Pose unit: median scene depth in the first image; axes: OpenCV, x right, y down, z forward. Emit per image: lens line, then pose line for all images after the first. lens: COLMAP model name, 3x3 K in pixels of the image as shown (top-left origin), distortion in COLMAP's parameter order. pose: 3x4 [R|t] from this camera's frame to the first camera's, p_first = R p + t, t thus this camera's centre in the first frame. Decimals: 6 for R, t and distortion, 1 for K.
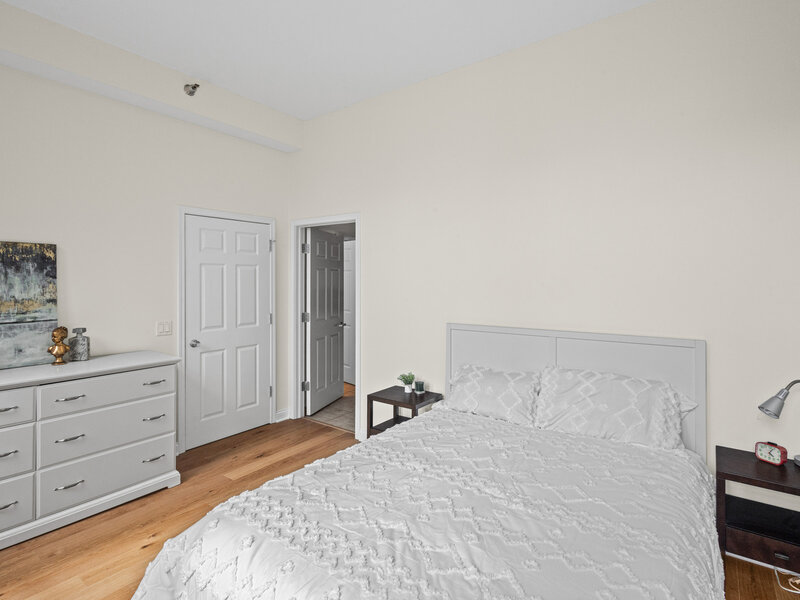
lens RADIAL K [[419.6, 0, 401.8], [0, 419.6, 278.7], [0, 0, 1]] dist [0.003271, 0.001169]
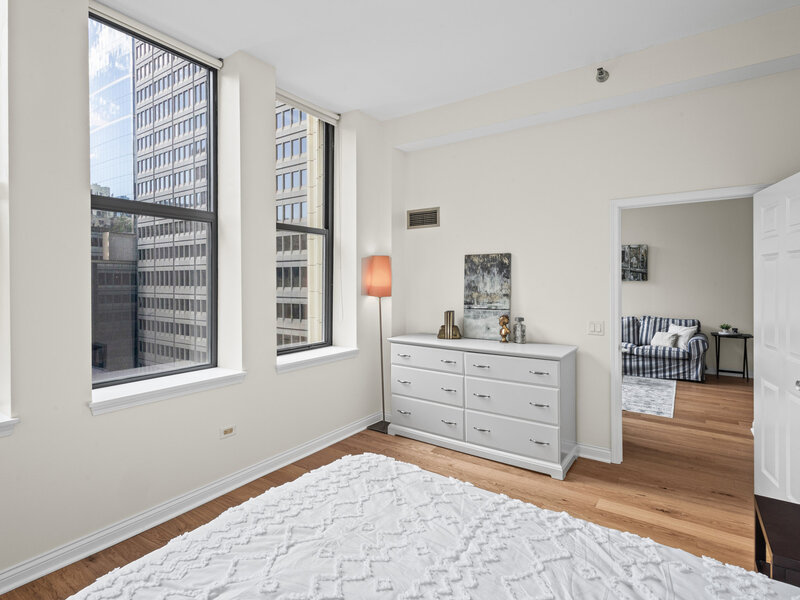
lens RADIAL K [[419.6, 0, 401.8], [0, 419.6, 278.7], [0, 0, 1]] dist [0.003271, 0.001169]
pose [[0.026142, -0.005390, -0.999644, 0.516441], [0.005342, 0.999972, -0.005252, 0.004819], [0.999644, -0.005202, 0.026170, 0.633971]]
